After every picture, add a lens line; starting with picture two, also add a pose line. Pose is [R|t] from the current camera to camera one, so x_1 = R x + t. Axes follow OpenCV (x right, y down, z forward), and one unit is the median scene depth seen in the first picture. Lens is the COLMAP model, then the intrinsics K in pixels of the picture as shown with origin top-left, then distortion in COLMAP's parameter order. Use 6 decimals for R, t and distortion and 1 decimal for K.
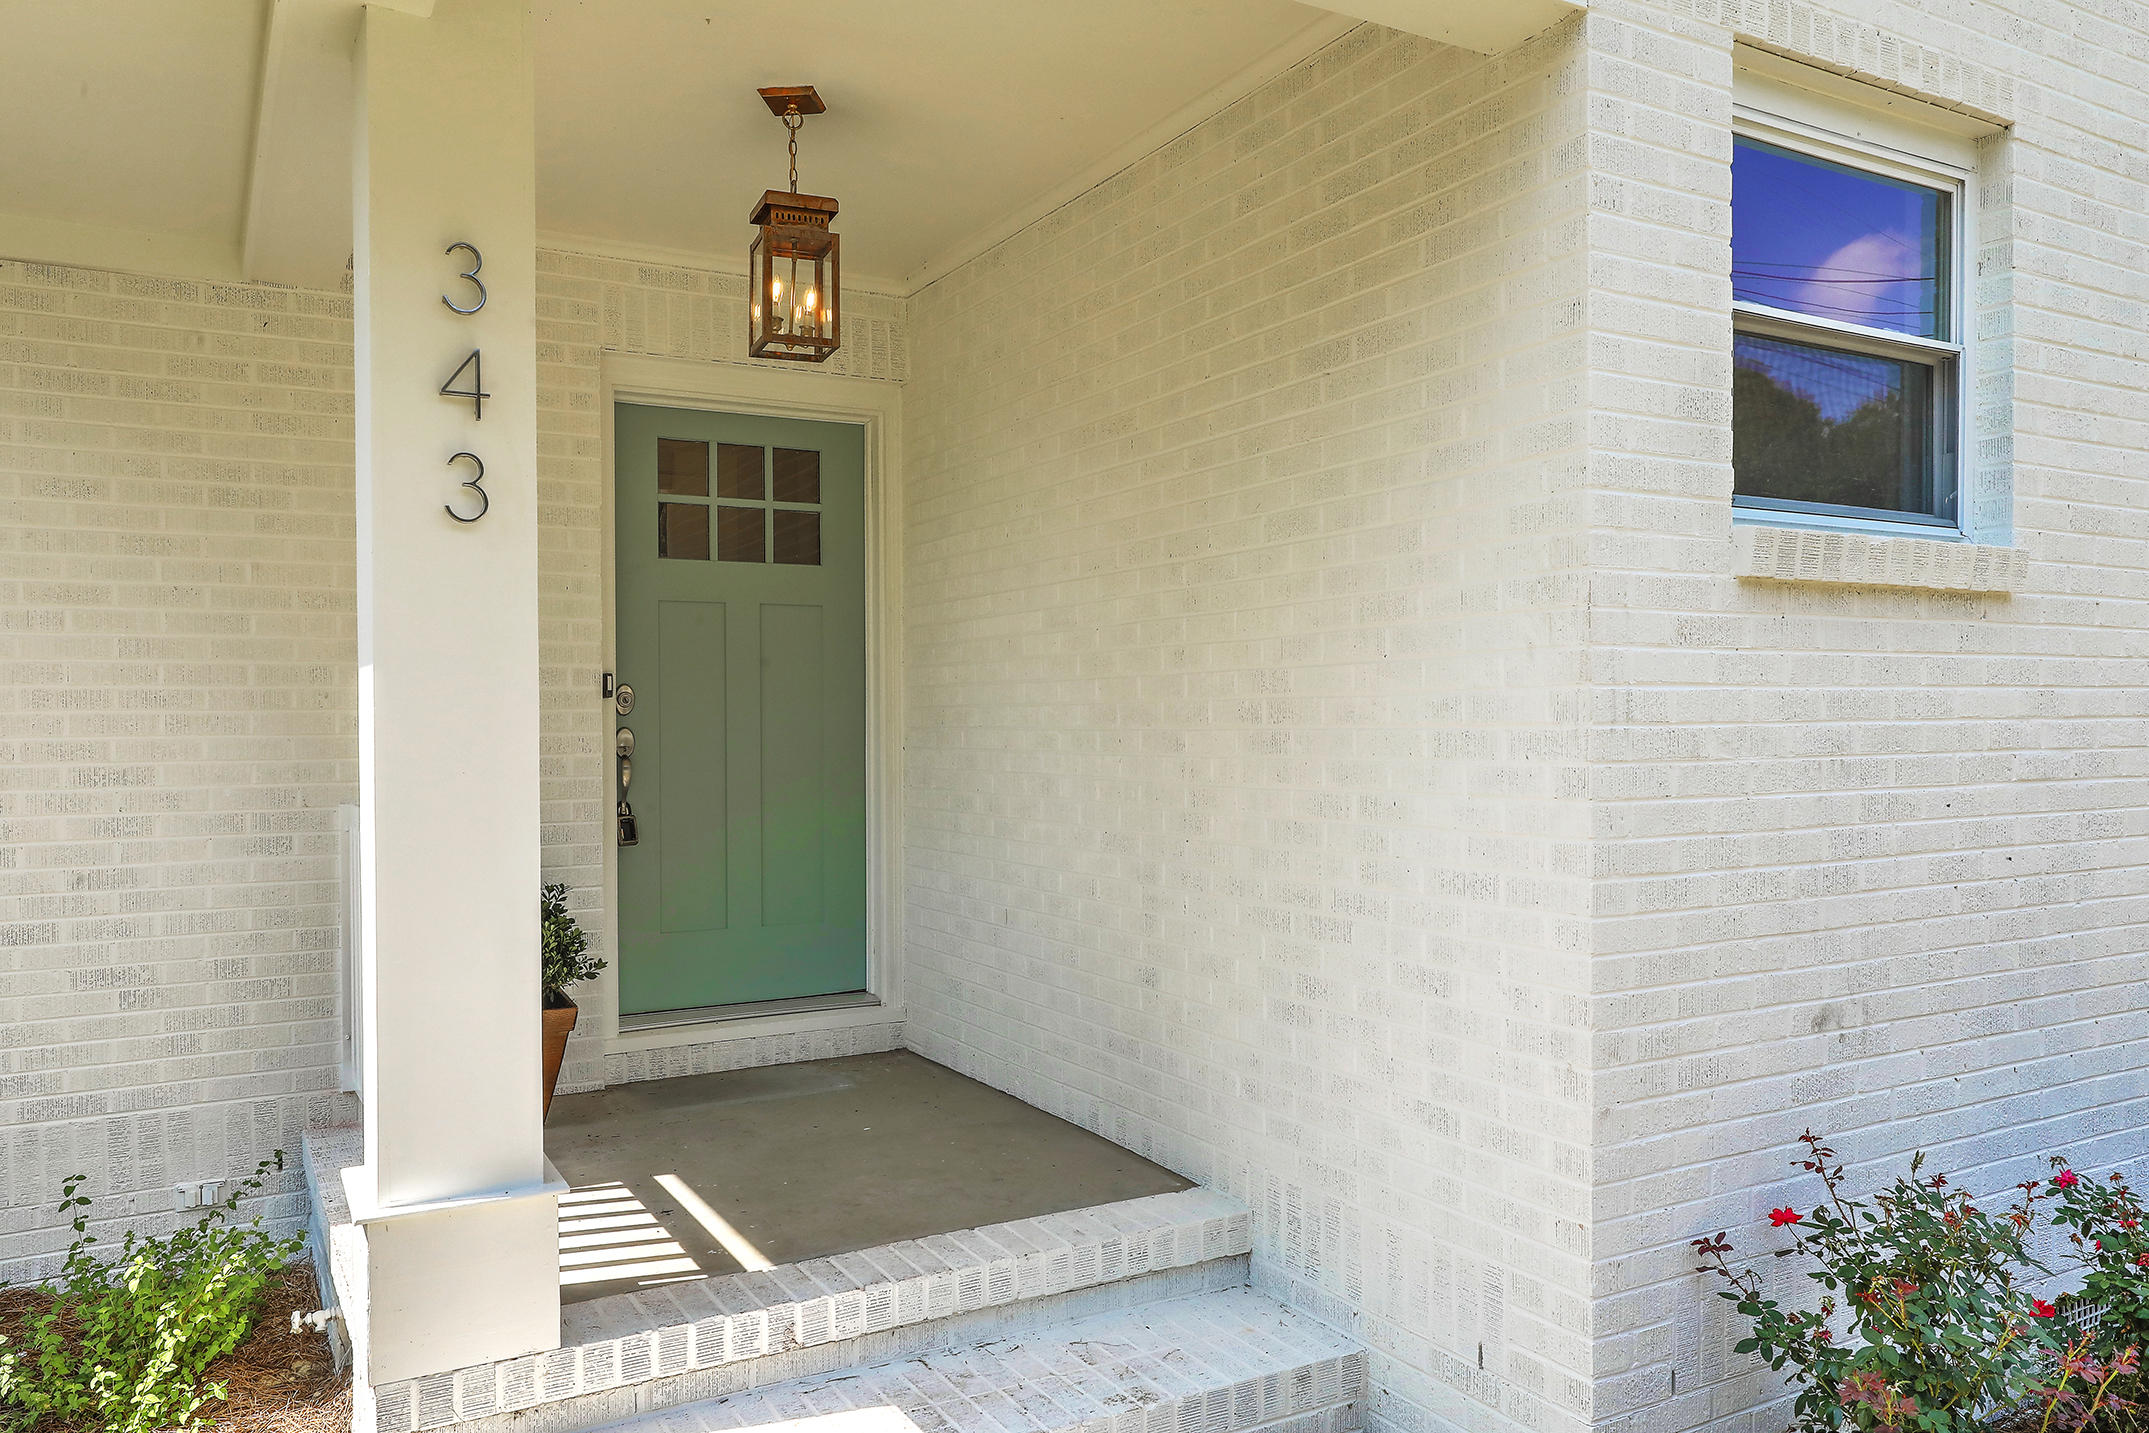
lens RADIAL K [[1575.8, 0, 1074.5], [0, 1575.8, 716.5], [0, 0, 1]] dist [-0.011003, -0.004256]
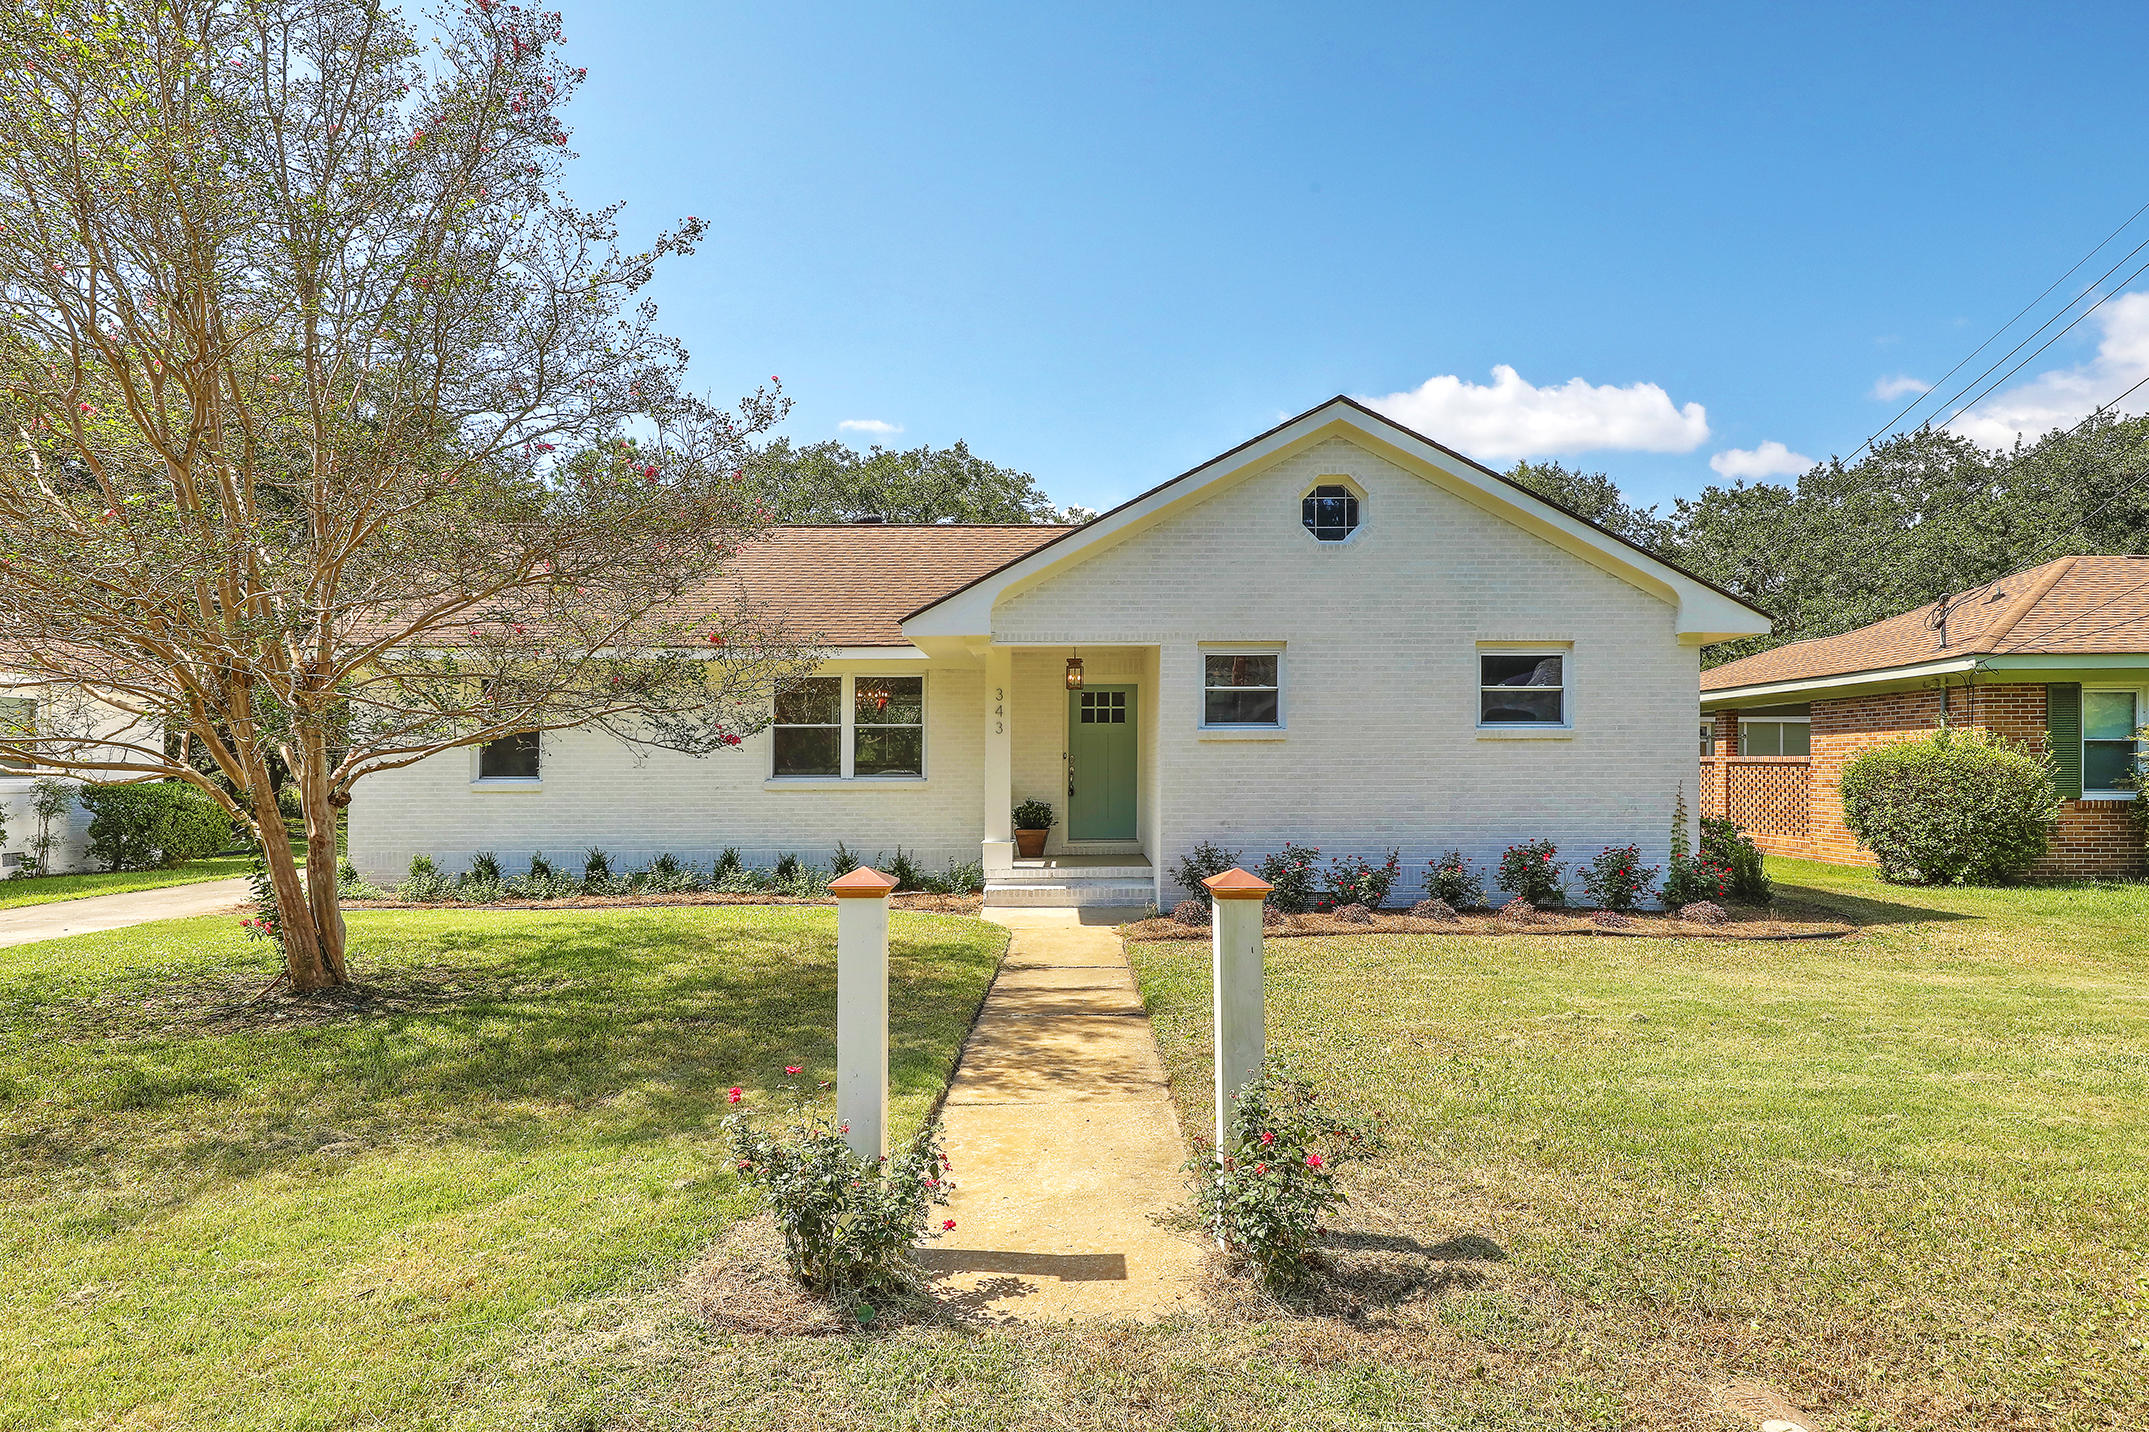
lens RADIAL K [[1298.0, 0, 1074.5], [0, 1298.0, 716.0], [0, 0, 1]] dist [0.000156, -0.000007]
pose [[0.871173, -0.013763, -0.490783, 2.047942], [-0.002887, 0.999446, -0.033153, -0.017337], [0.490968, 0.030299, 0.870651, -2.852246]]
